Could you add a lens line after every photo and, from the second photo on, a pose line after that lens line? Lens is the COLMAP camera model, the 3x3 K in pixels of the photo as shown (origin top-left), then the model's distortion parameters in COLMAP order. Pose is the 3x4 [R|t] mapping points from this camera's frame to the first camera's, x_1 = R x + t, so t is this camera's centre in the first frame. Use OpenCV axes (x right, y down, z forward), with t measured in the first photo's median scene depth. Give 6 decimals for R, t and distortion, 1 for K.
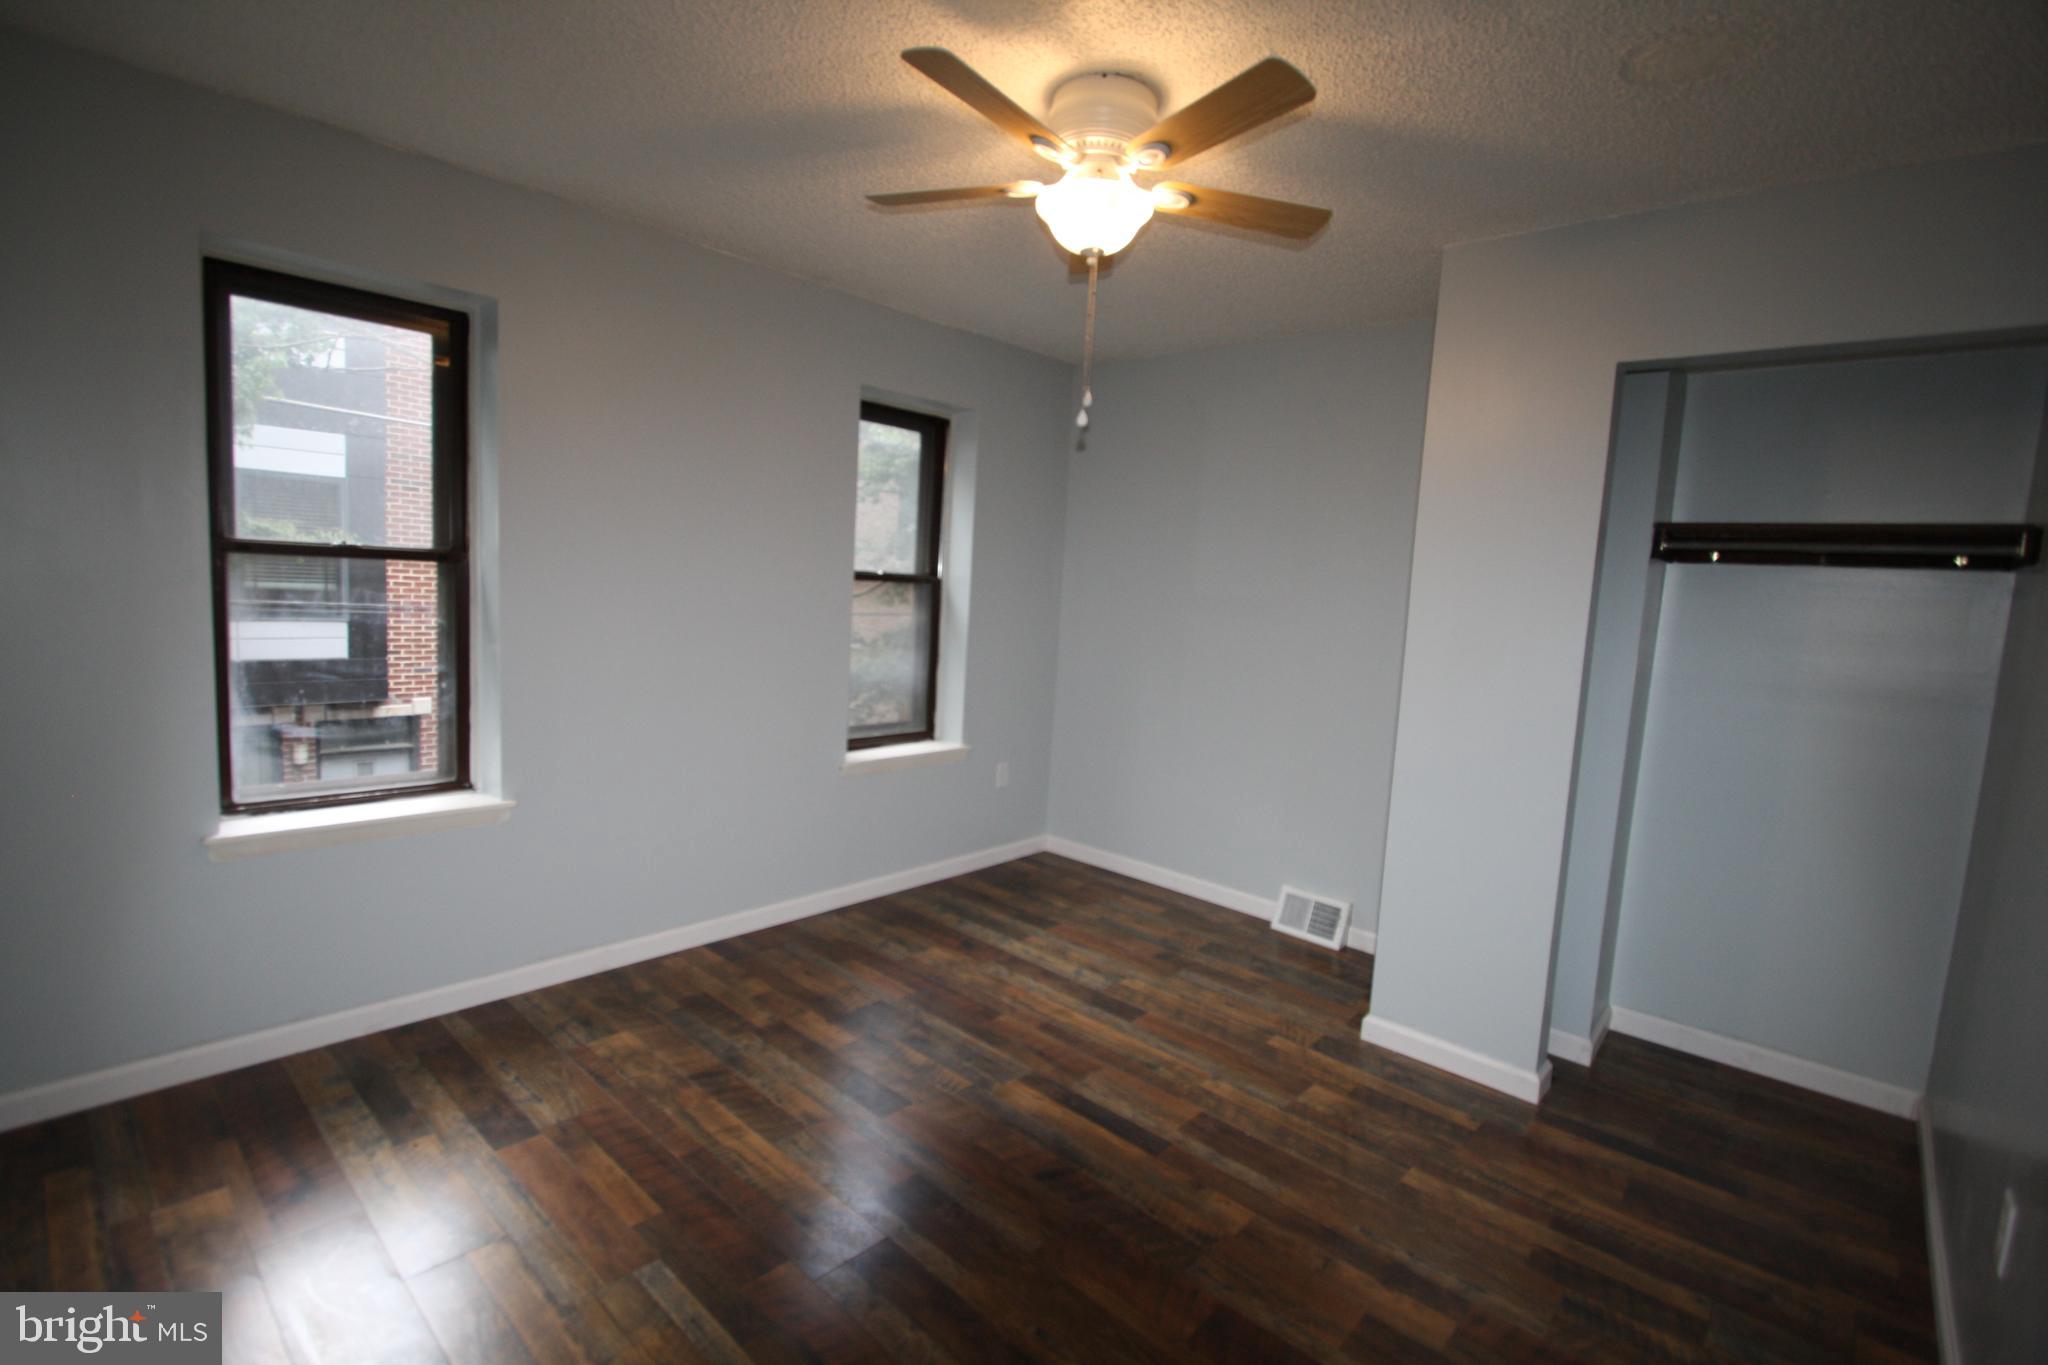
lens RADIAL K [[945.3, 0, 1012.9], [0, 945.3, 678.2], [0, 0, 1]] dist [-0.016672, 0.001055]
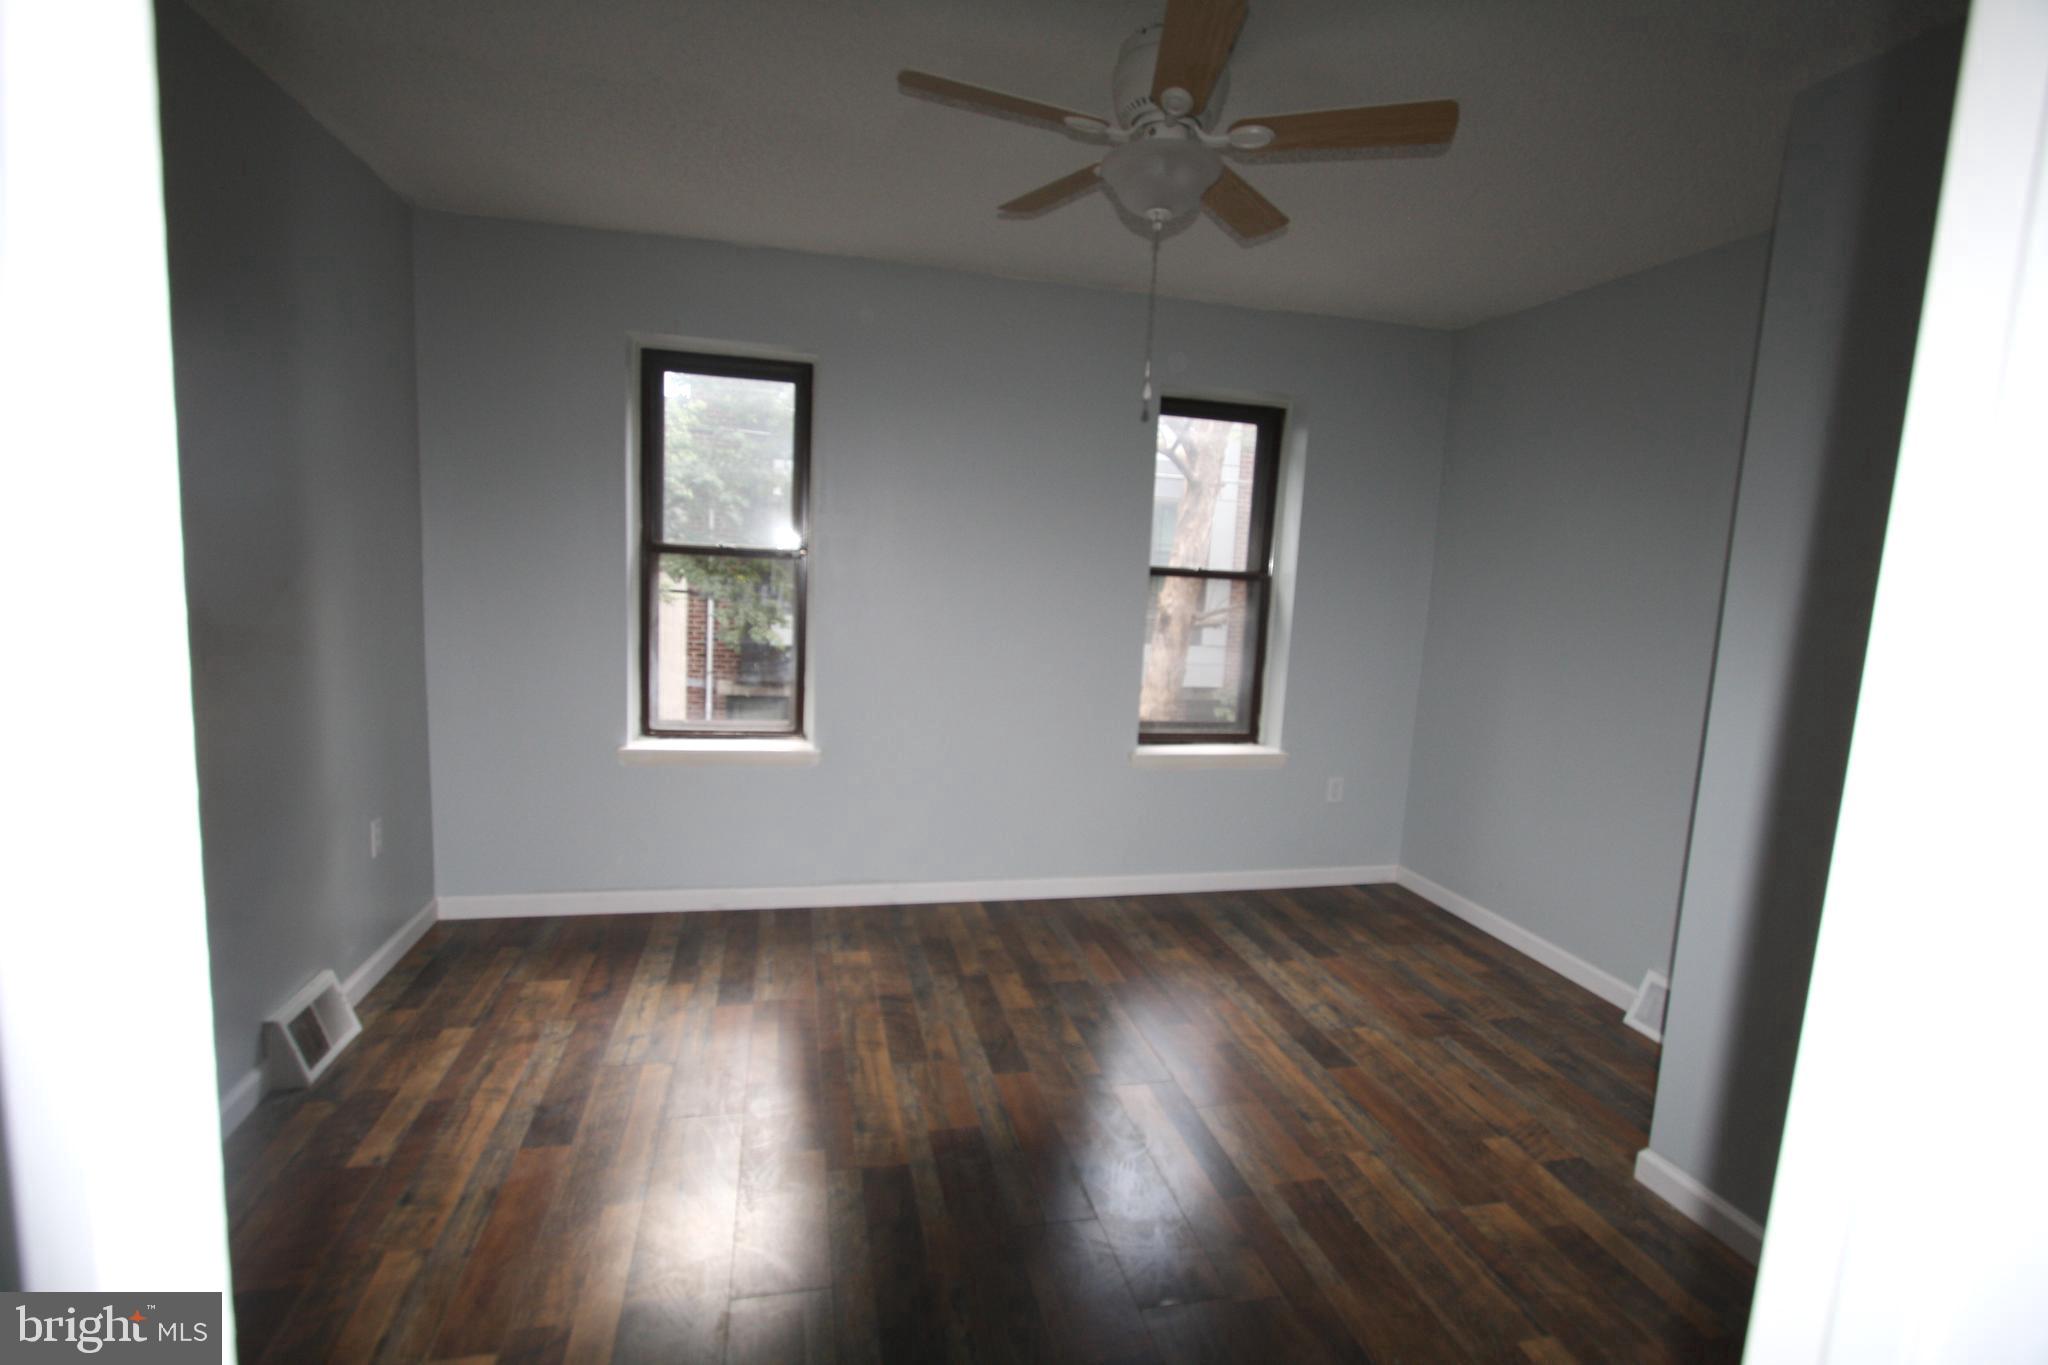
lens RADIAL K [[945.3, 0, 1012.9], [0, 945.3, 678.2], [0, 0, 1]] dist [-0.016672, 0.001055]
pose [[0.826852, 0.053740, -0.559847, 0.361903], [-0.061402, 0.998100, 0.005123, 0.013216], [0.559058, 0.030140, 0.828580, 0.097342]]
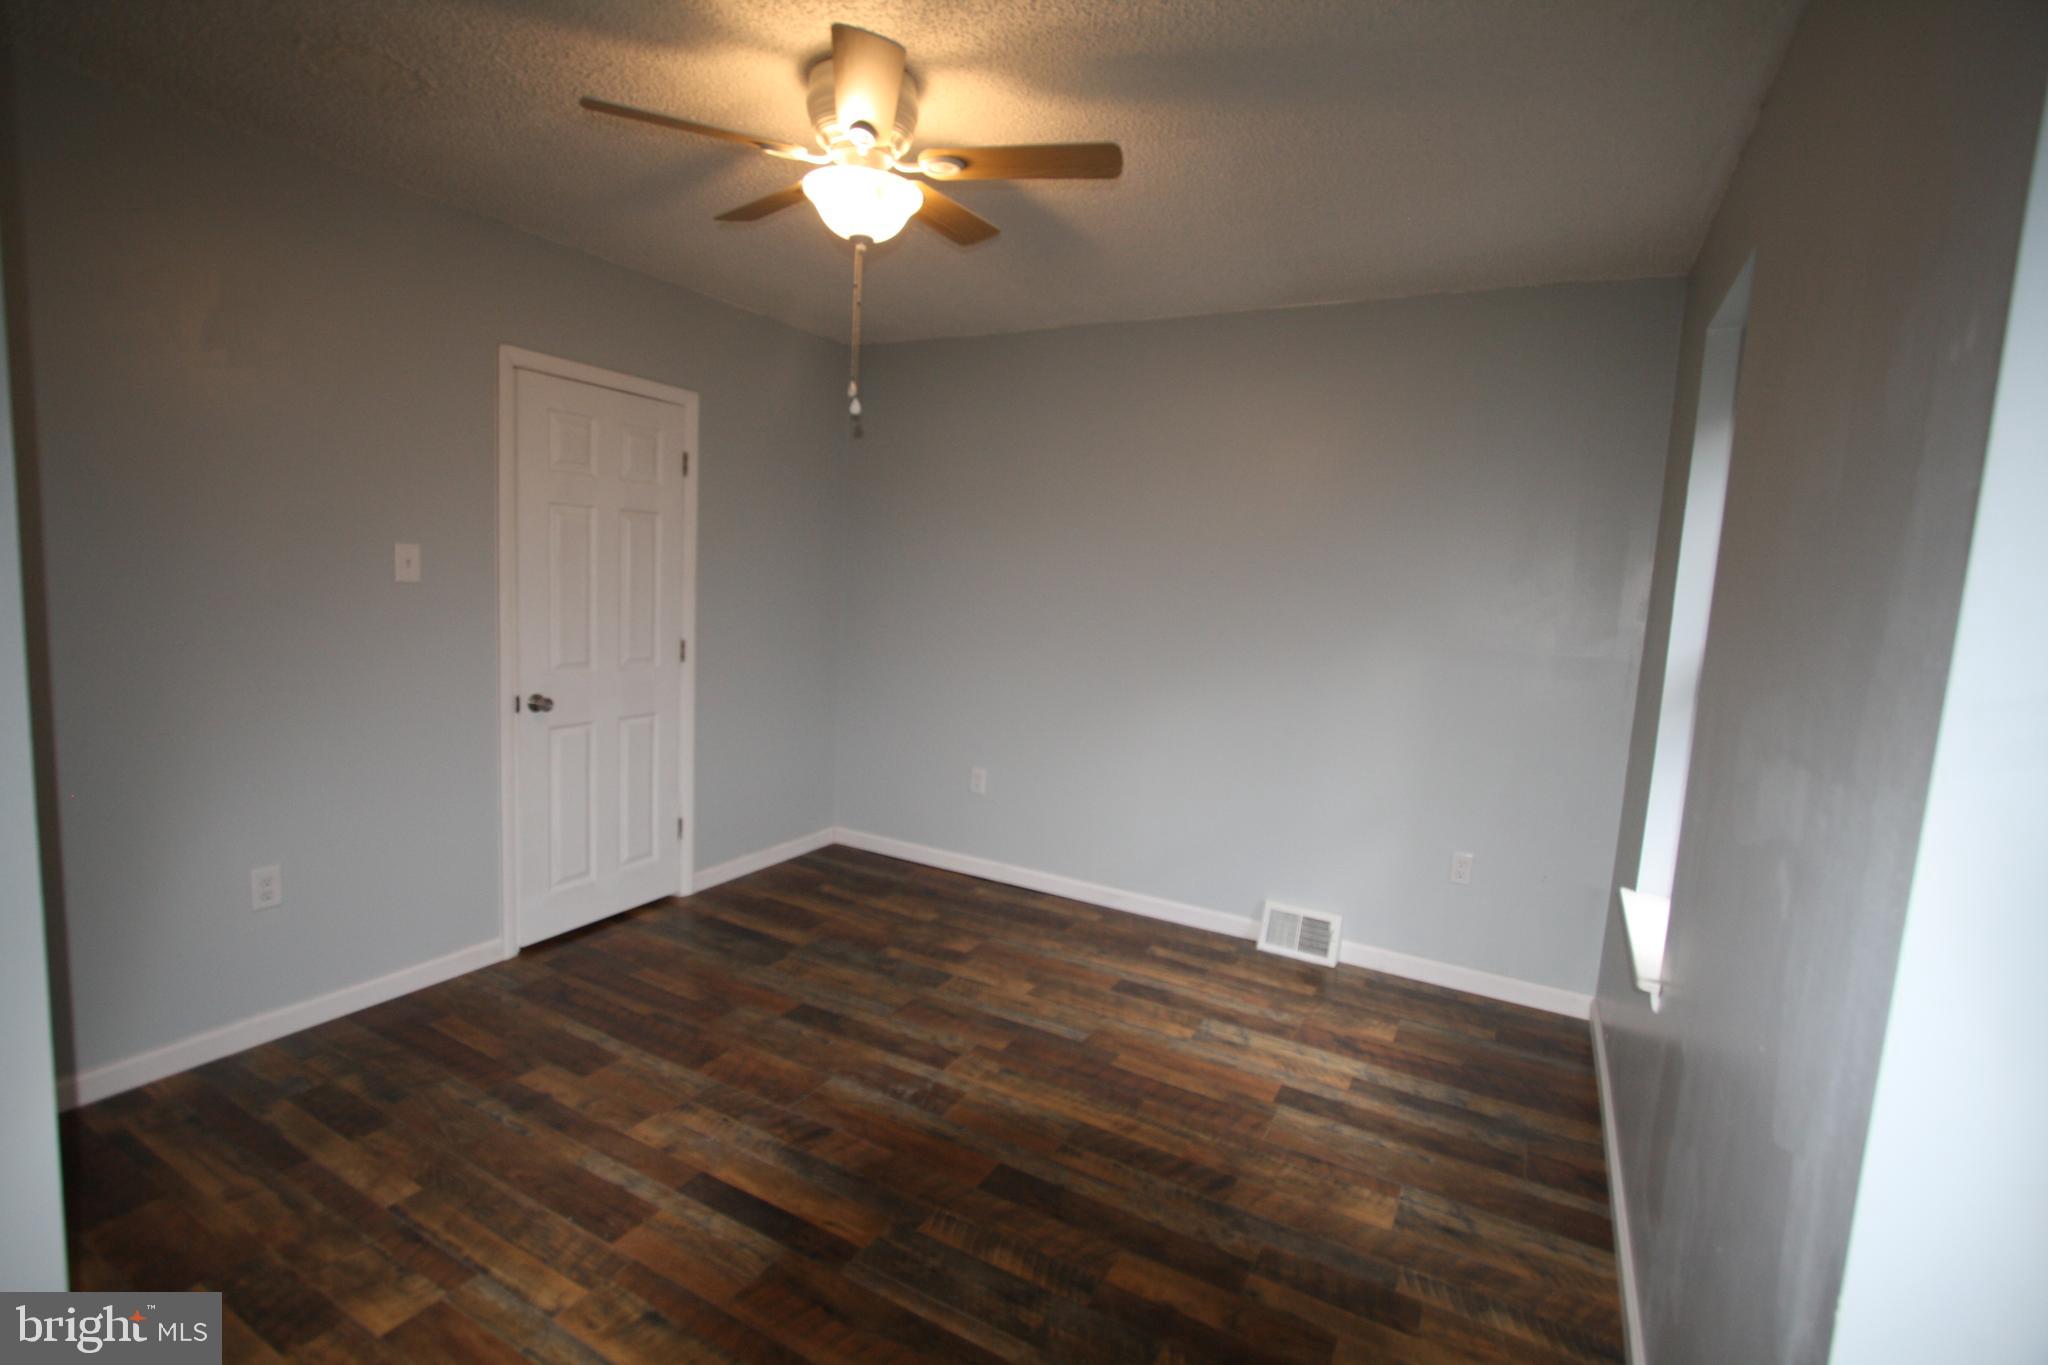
lens RADIAL K [[945.3, 0, 1012.9], [0, 945.3, 678.2], [0, 0, 1]] dist [-0.016672, 0.001055]
pose [[-0.968165, -0.080972, -0.236853, 0.088185], [-0.130123, 0.971139, 0.199895, -0.152700], [0.213831, 0.224351, -0.950759, 1.441170]]
